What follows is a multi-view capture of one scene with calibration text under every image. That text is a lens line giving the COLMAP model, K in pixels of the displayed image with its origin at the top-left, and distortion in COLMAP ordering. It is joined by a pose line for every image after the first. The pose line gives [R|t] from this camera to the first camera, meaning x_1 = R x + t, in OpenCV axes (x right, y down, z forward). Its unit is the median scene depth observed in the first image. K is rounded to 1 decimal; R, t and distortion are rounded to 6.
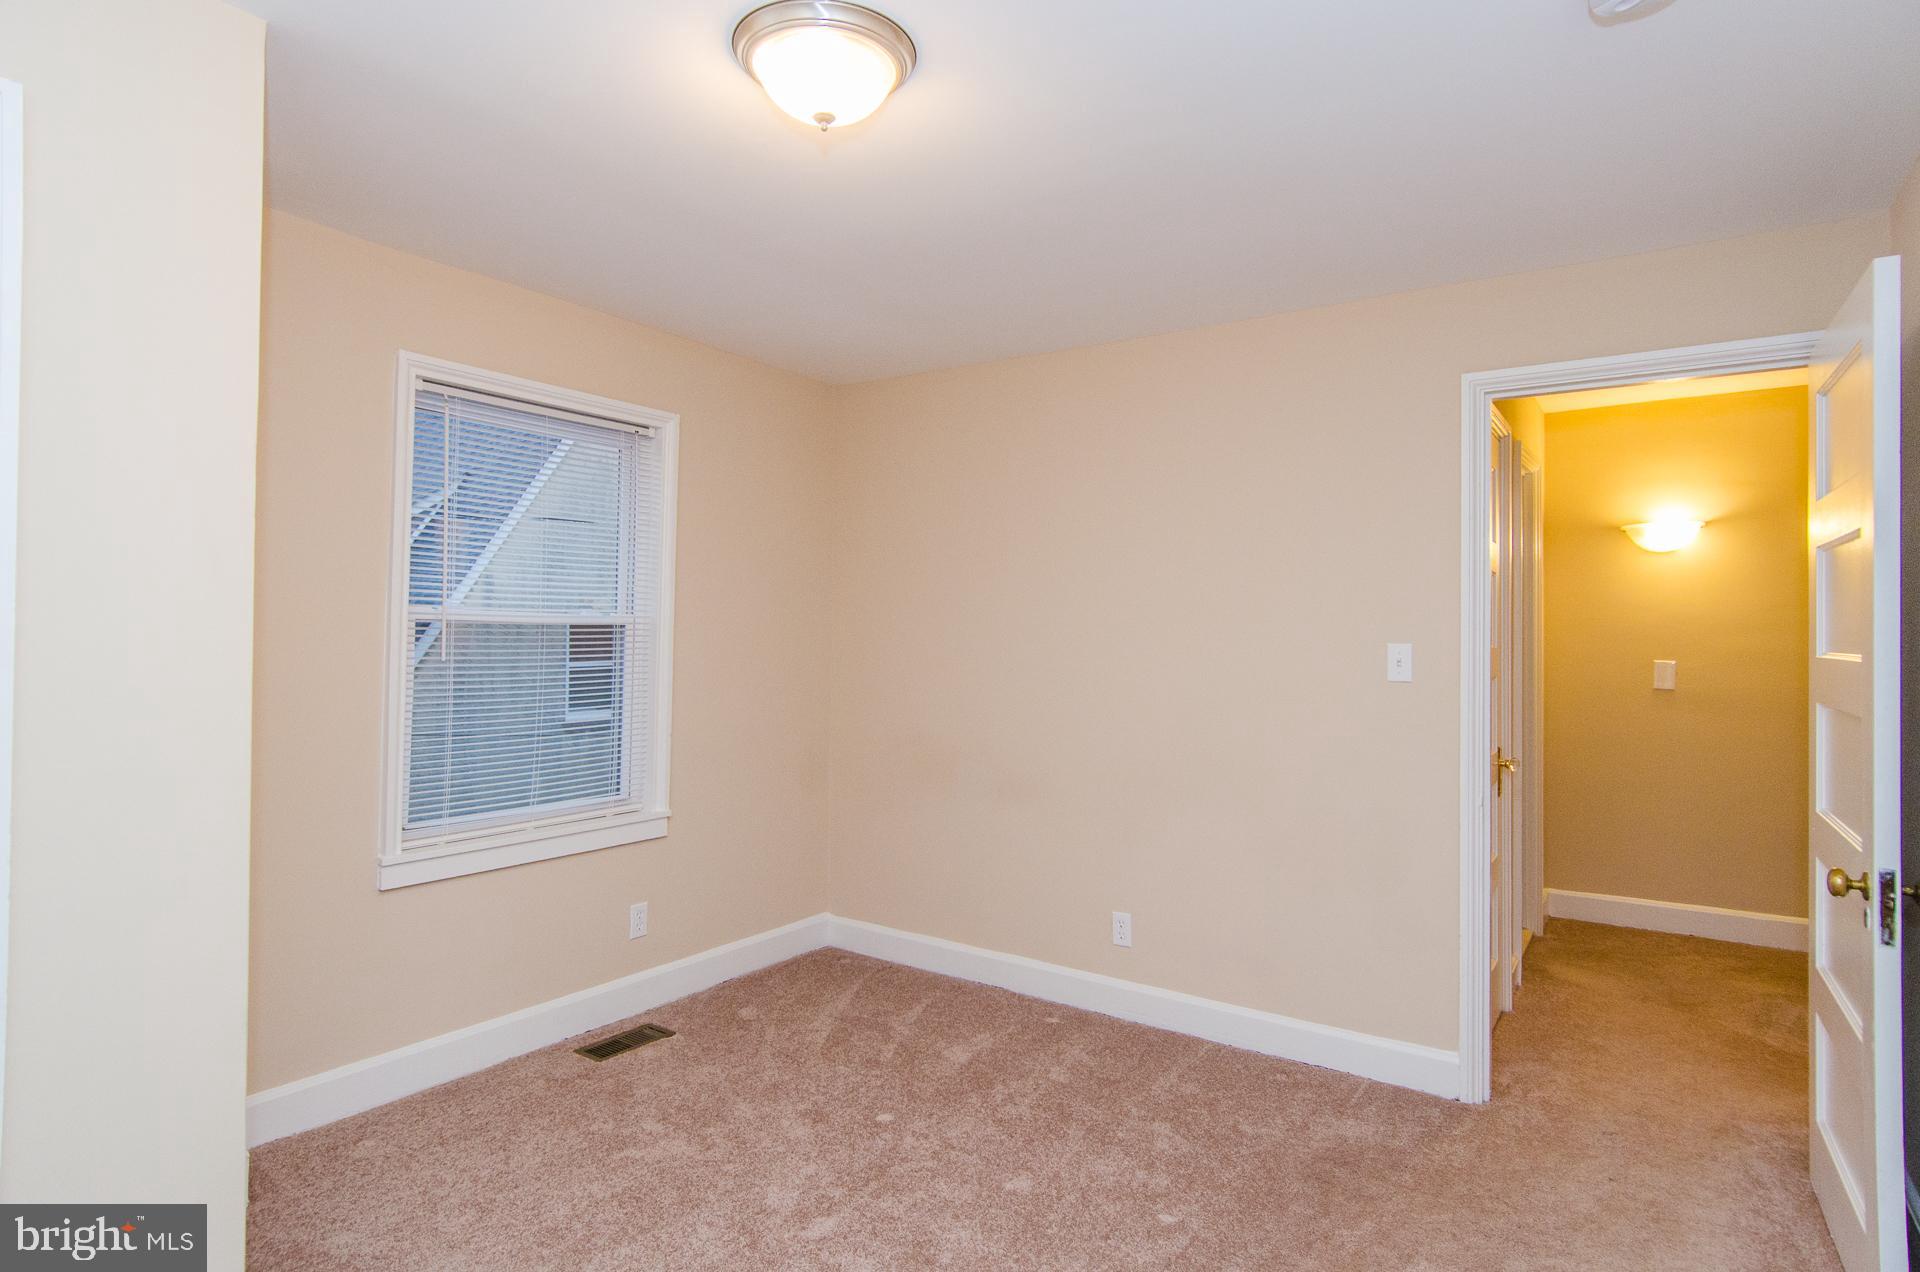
lens RADIAL K [[1010.5, 0, 953.3], [0, 1010.5, 631.3], [0, 0, 1]] dist [0.005749, -0.004828]
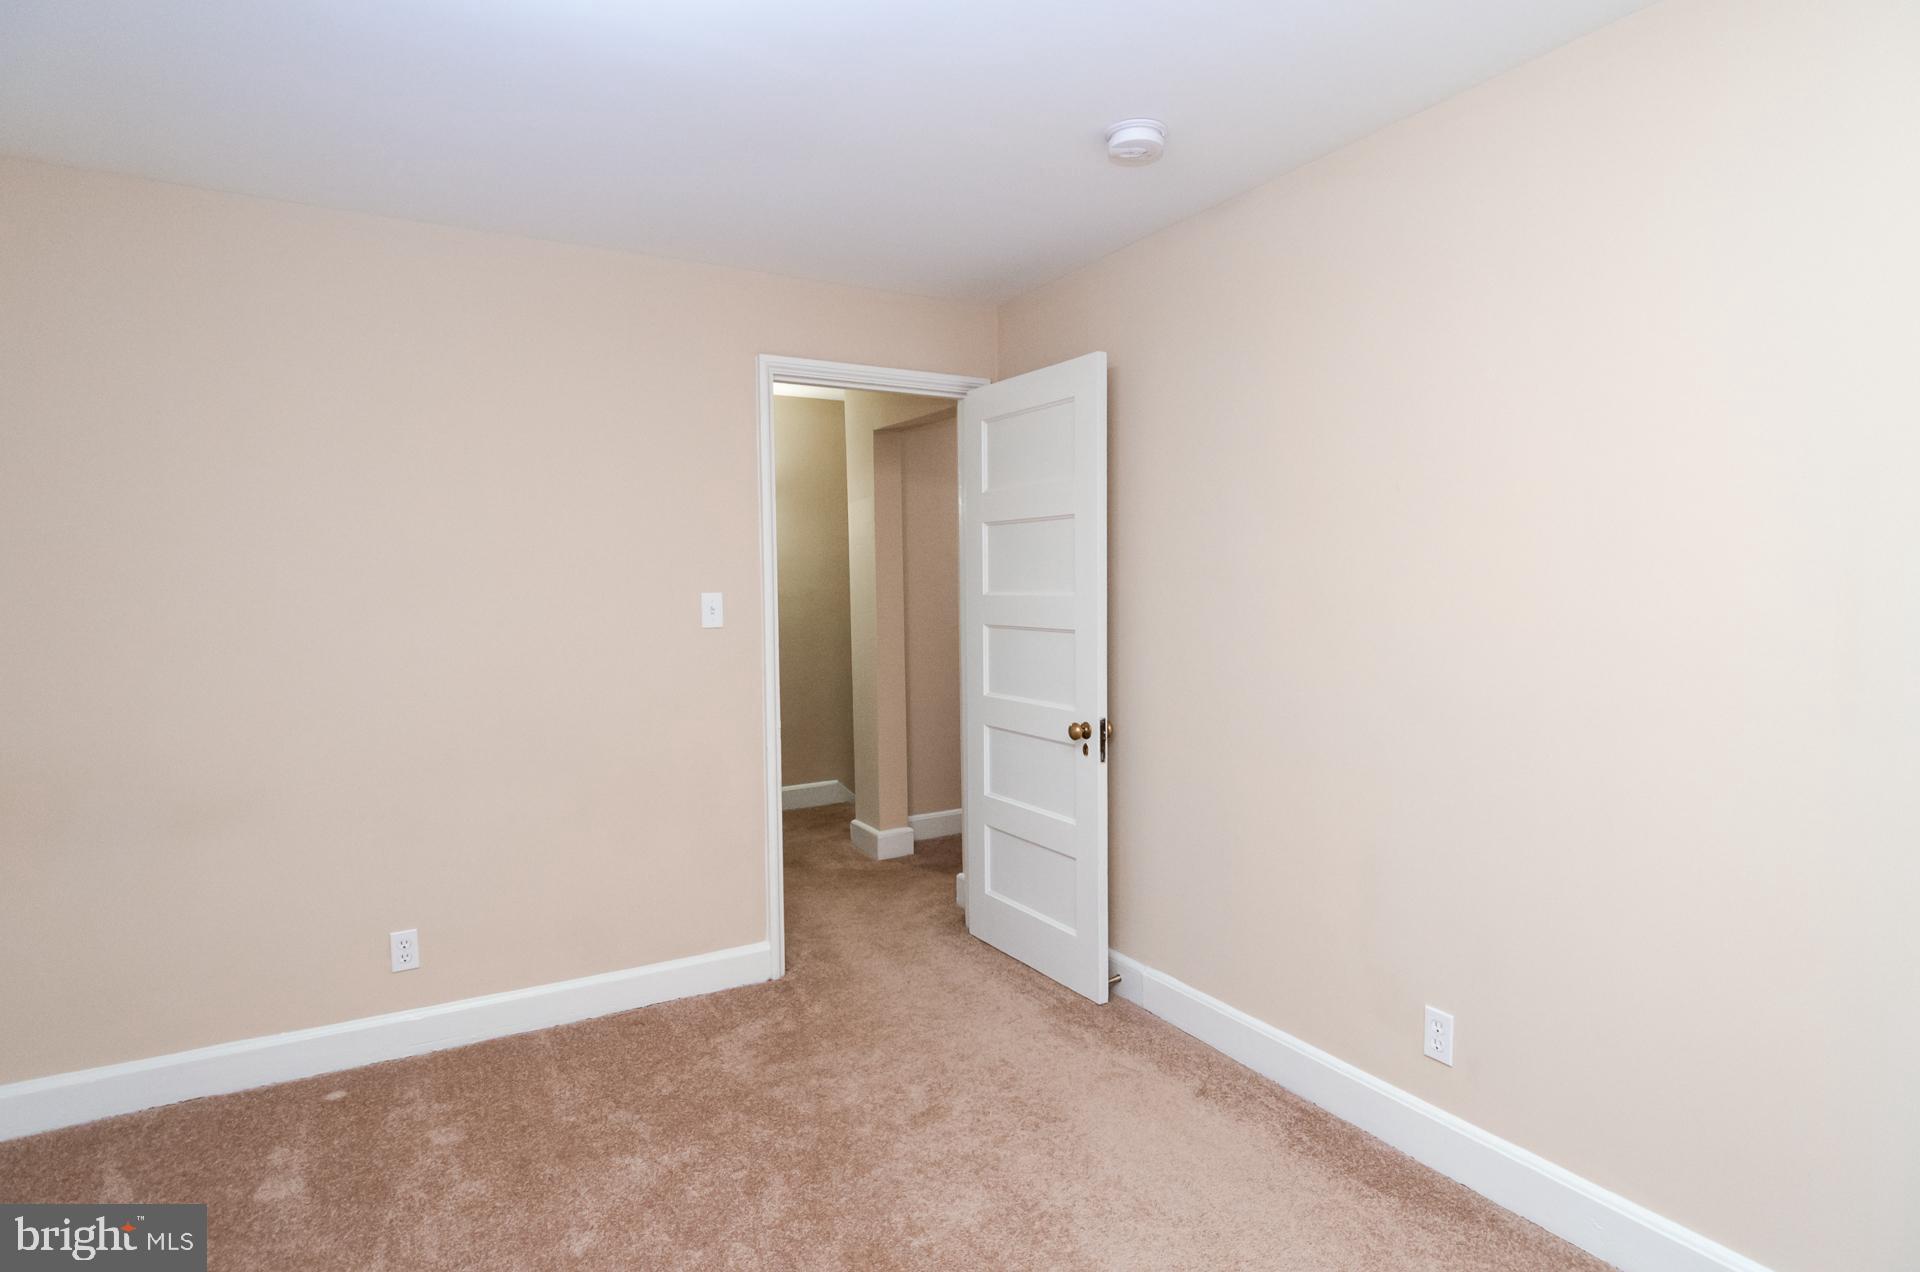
lens RADIAL K [[1010.5, 0, 957.6], [0, 1010.5, 637.3], [0, 0, 1]] dist [0.005749, -0.004828]
pose [[0.435821, -0.062468, 0.897863, -0.410826], [0.011101, 0.997886, 0.064039, -0.007020], [-0.899965, -0.017942, 0.435593, 0.279863]]
